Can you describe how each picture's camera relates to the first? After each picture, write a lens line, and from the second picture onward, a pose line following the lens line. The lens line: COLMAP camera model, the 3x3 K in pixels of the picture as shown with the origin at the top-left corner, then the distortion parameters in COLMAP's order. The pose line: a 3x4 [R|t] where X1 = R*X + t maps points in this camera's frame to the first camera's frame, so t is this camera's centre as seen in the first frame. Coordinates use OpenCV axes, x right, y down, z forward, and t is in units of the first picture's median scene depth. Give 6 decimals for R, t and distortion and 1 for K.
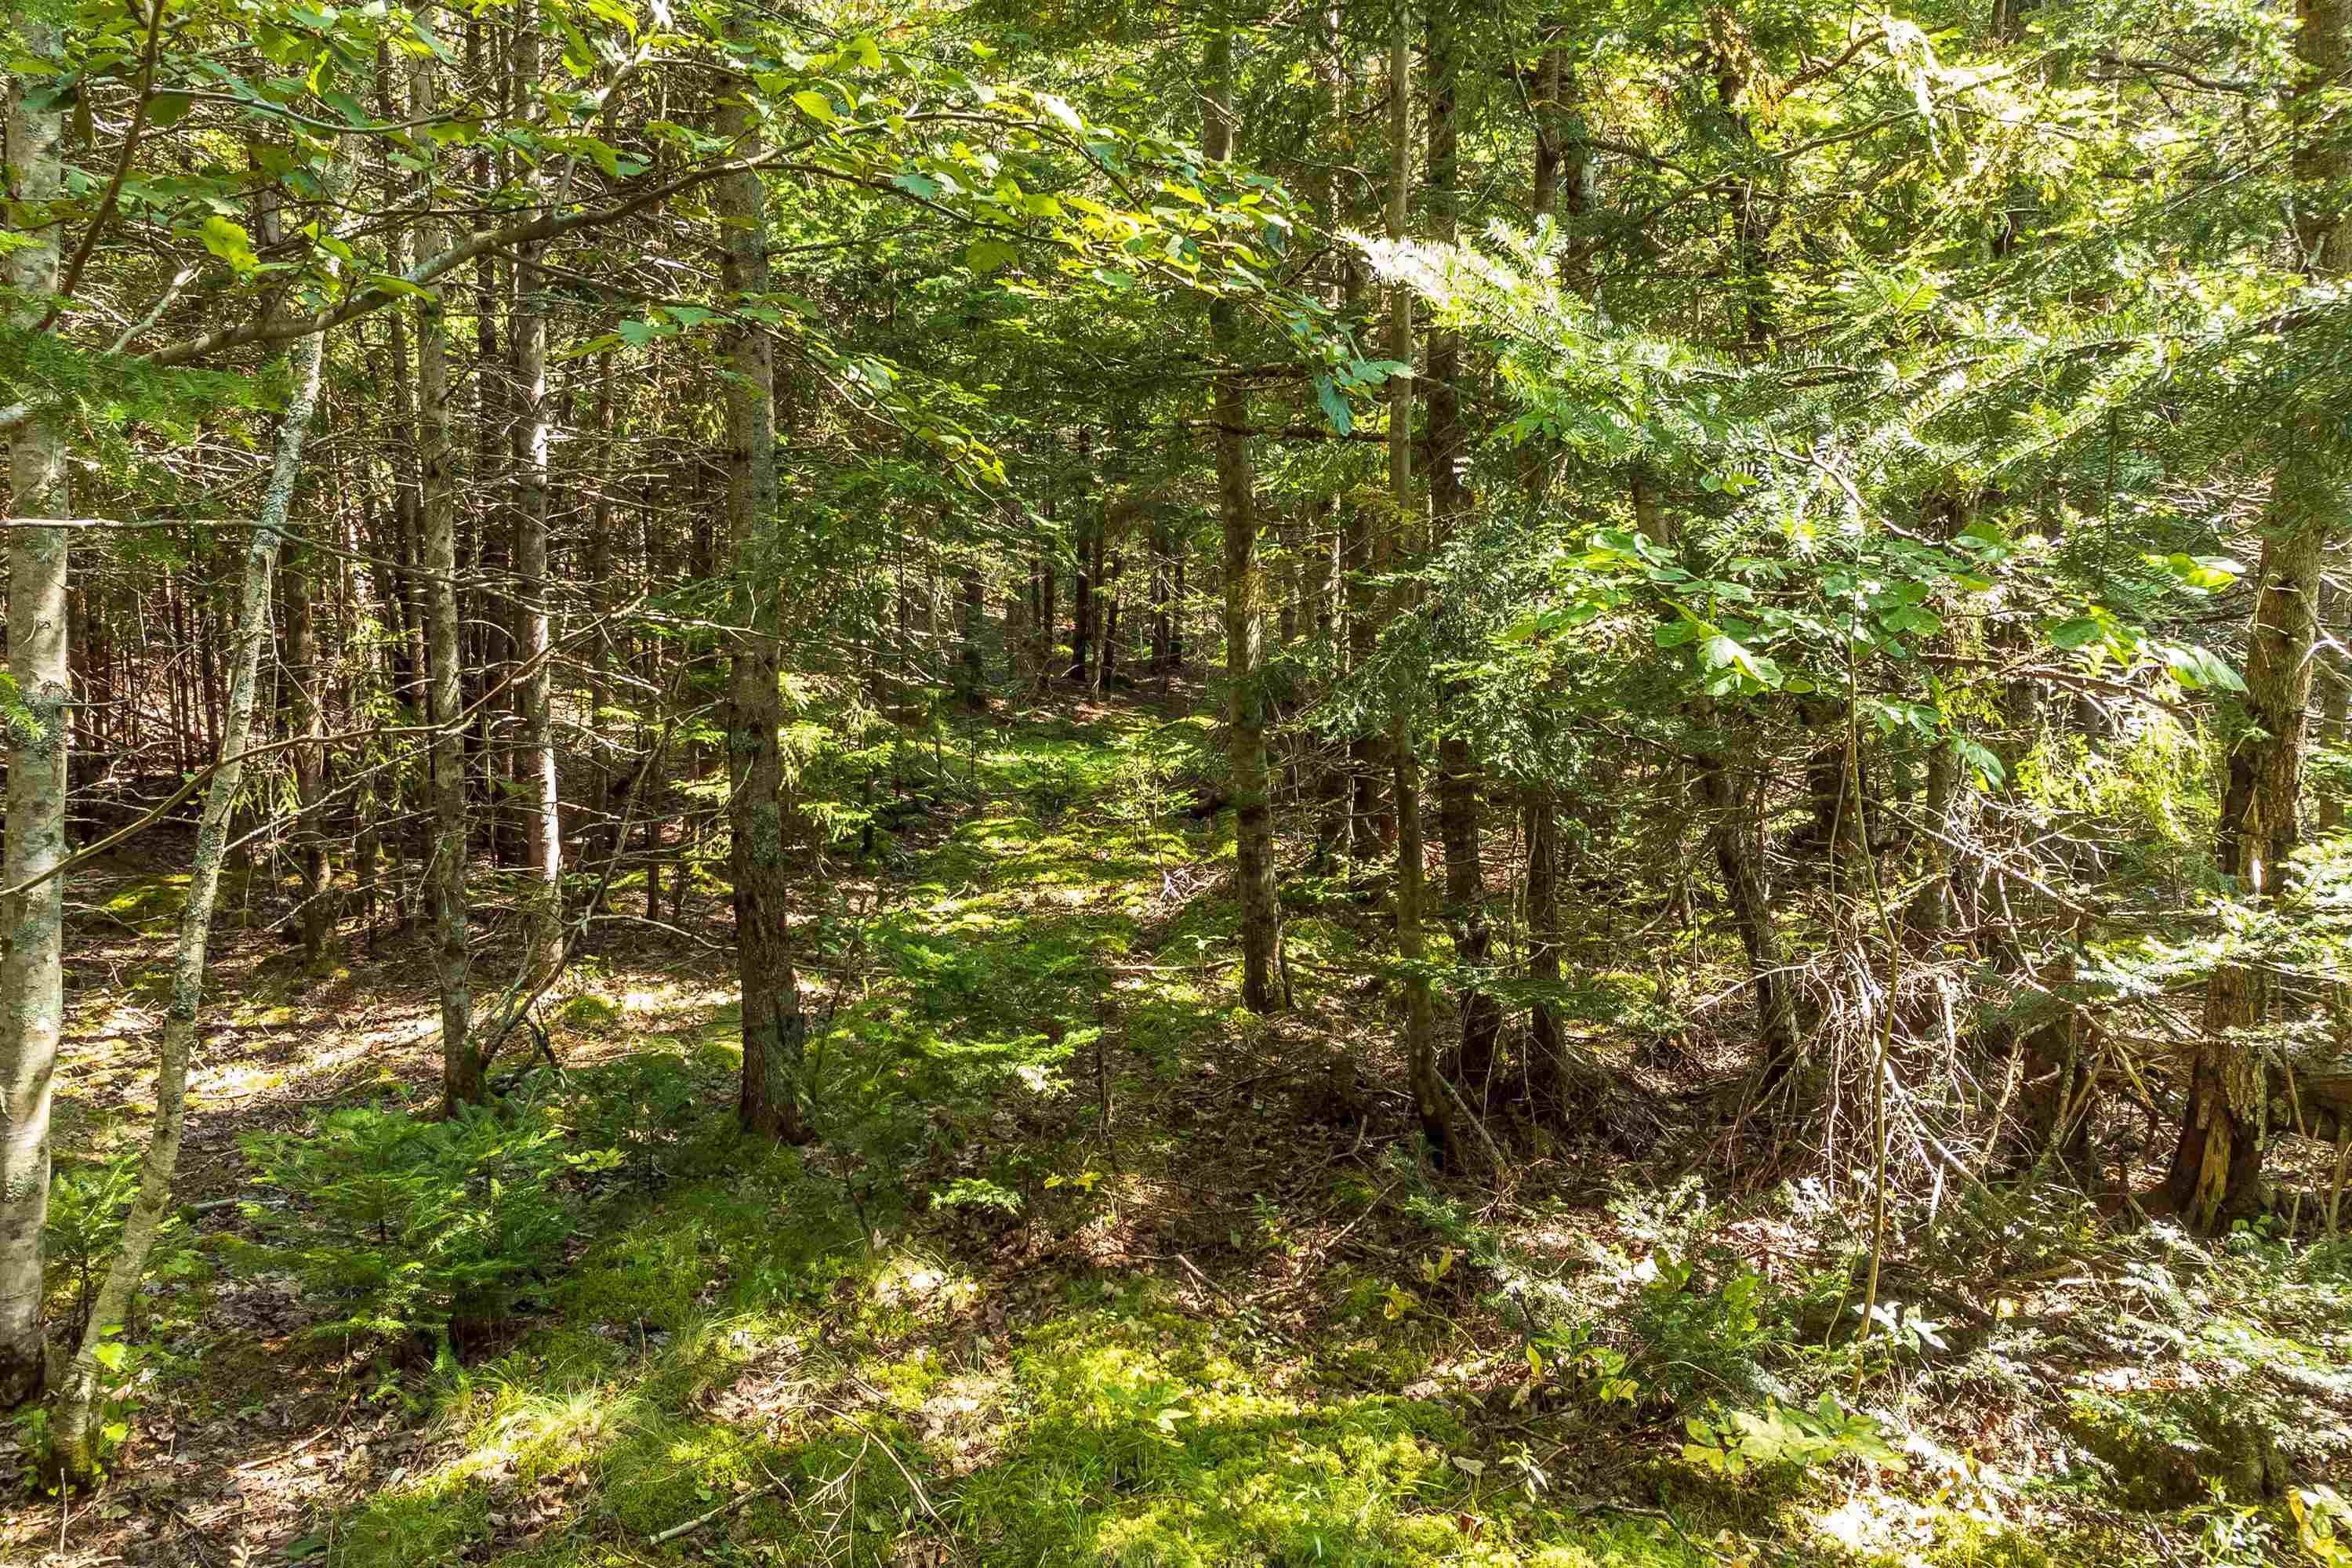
lens RADIAL K [[1788.2, 0, 1175.0], [0, 1788.2, 786.4], [0, 0, 1]] dist [0.034334, 0.003998]
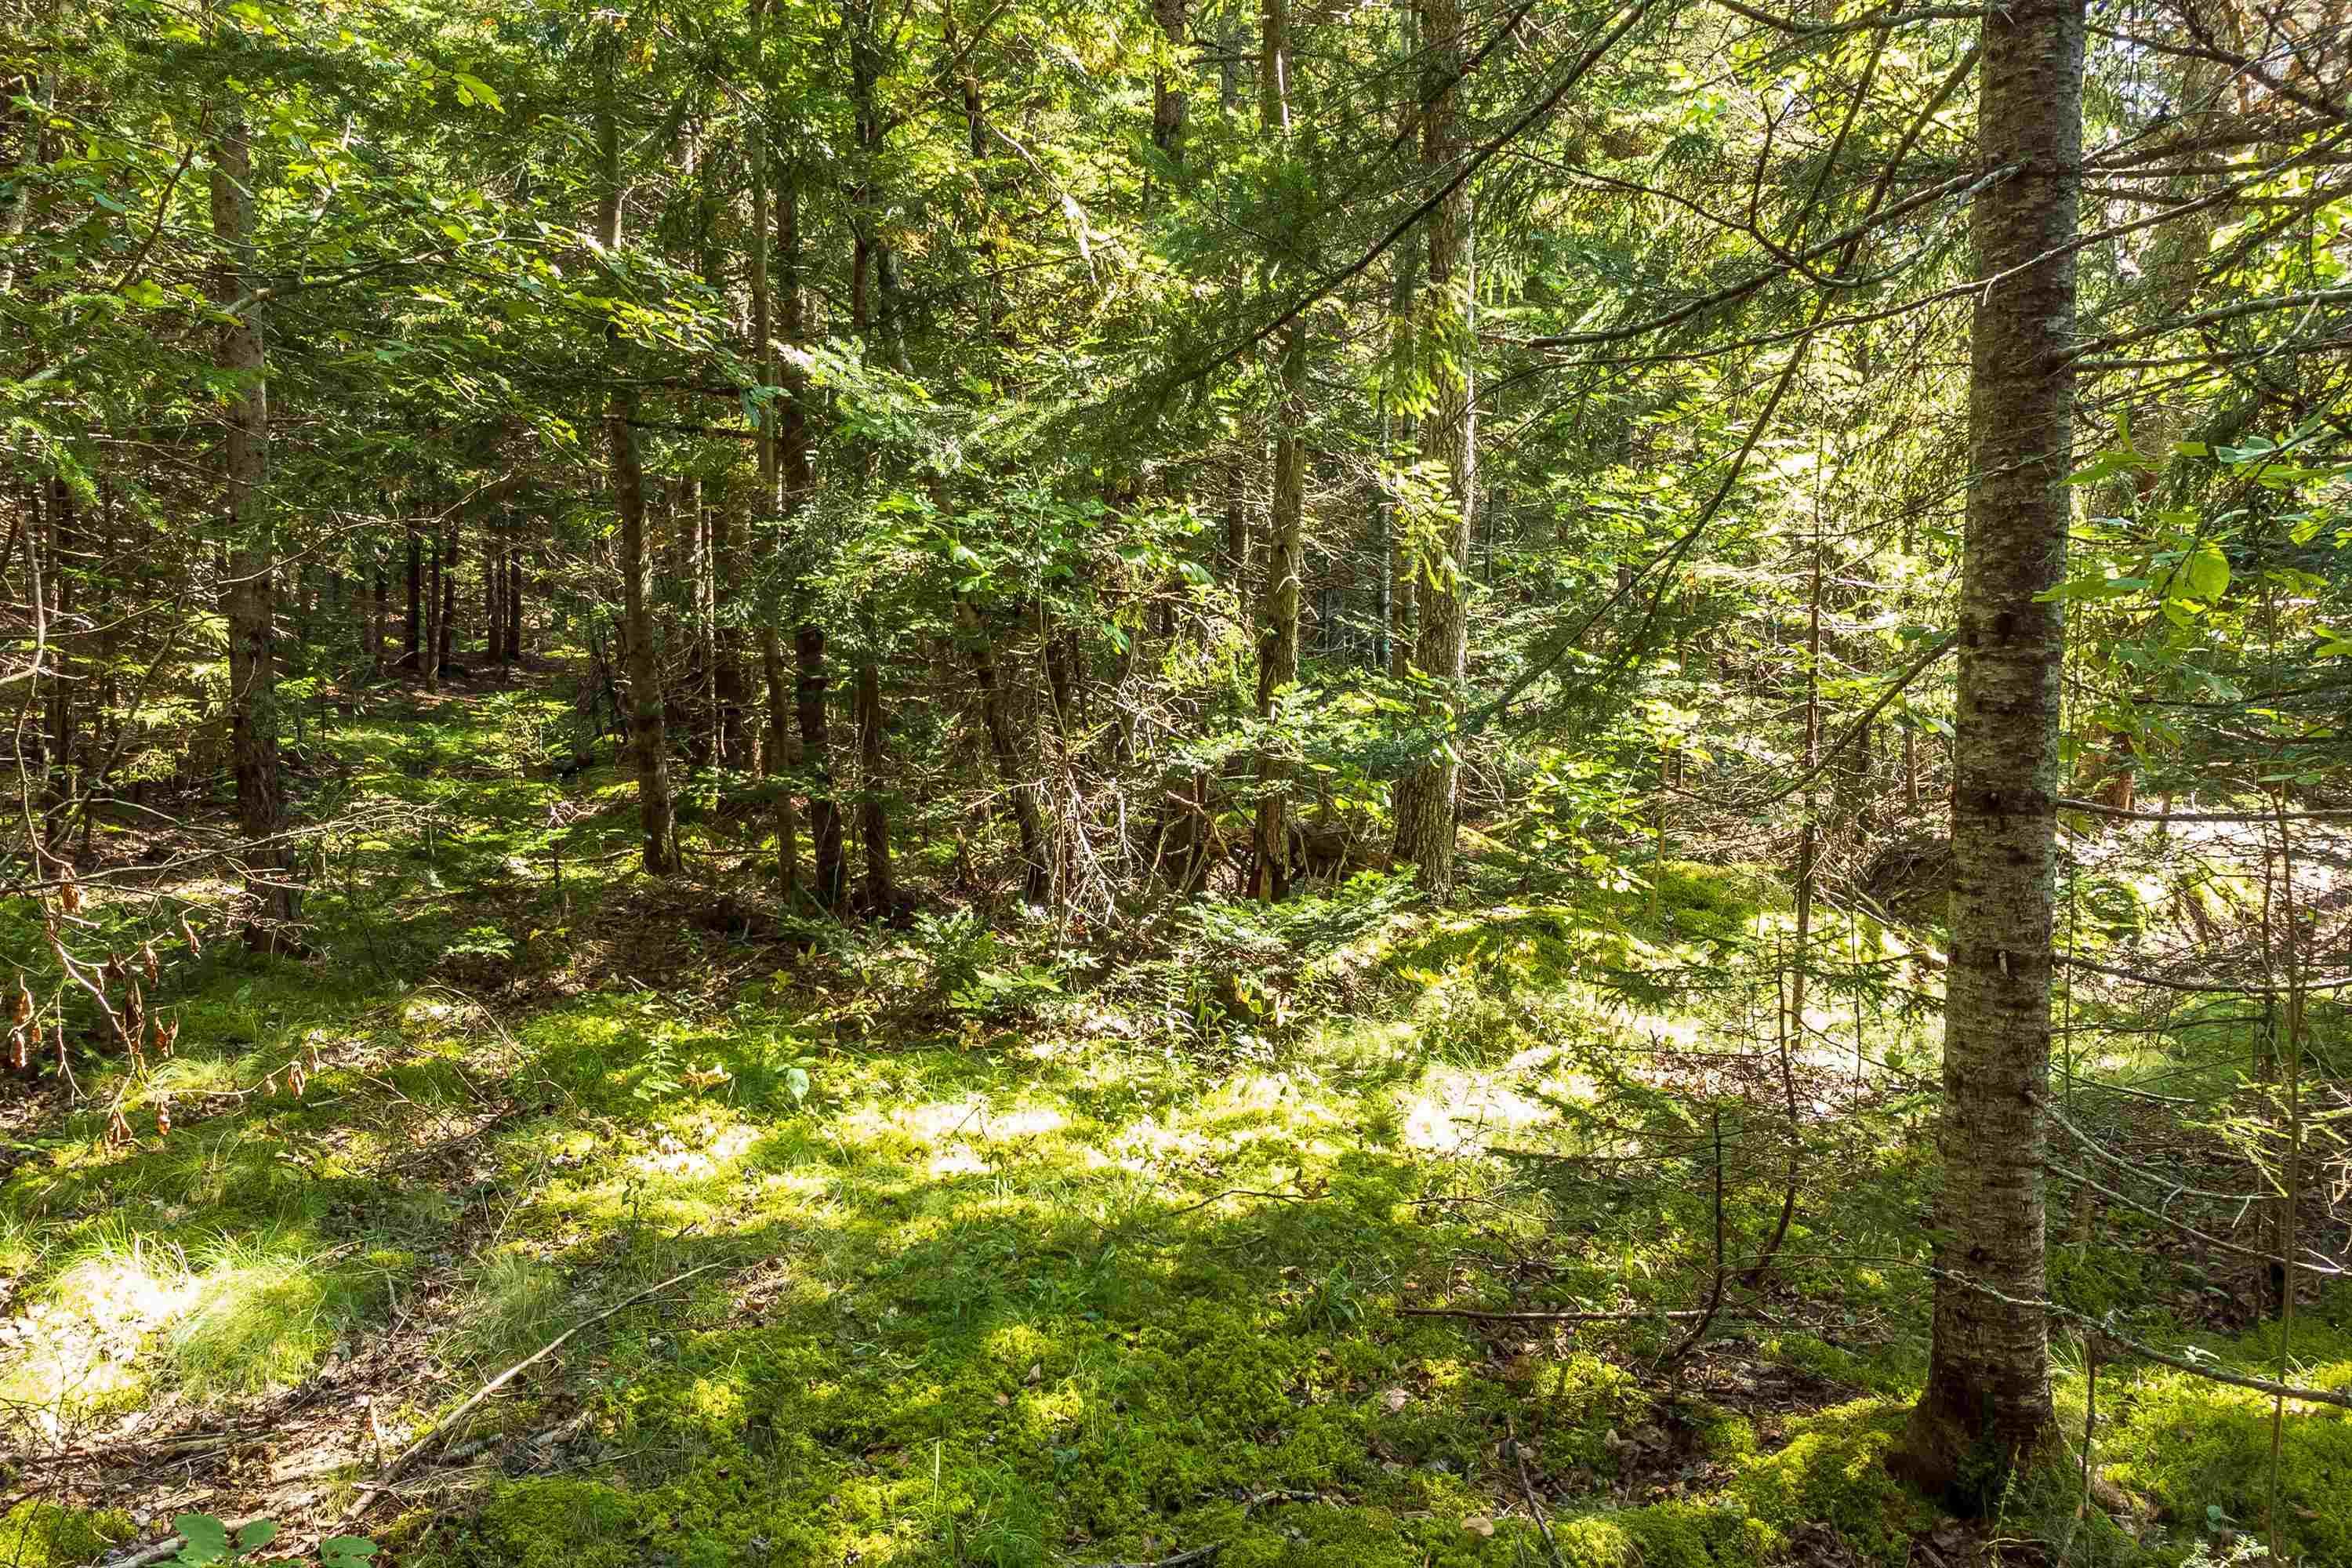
lens RADIAL K [[1788.2, 0, 1175.1], [0, 1788.2, 783.5], [0, 0, 1]] dist [0.034334, 0.003998]
pose [[0.934334, -0.017657, 0.355960, -0.104300], [0.020406, 0.999784, -0.003968, 0.119106], [-0.355813, 0.010971, 0.934493, -0.562277]]
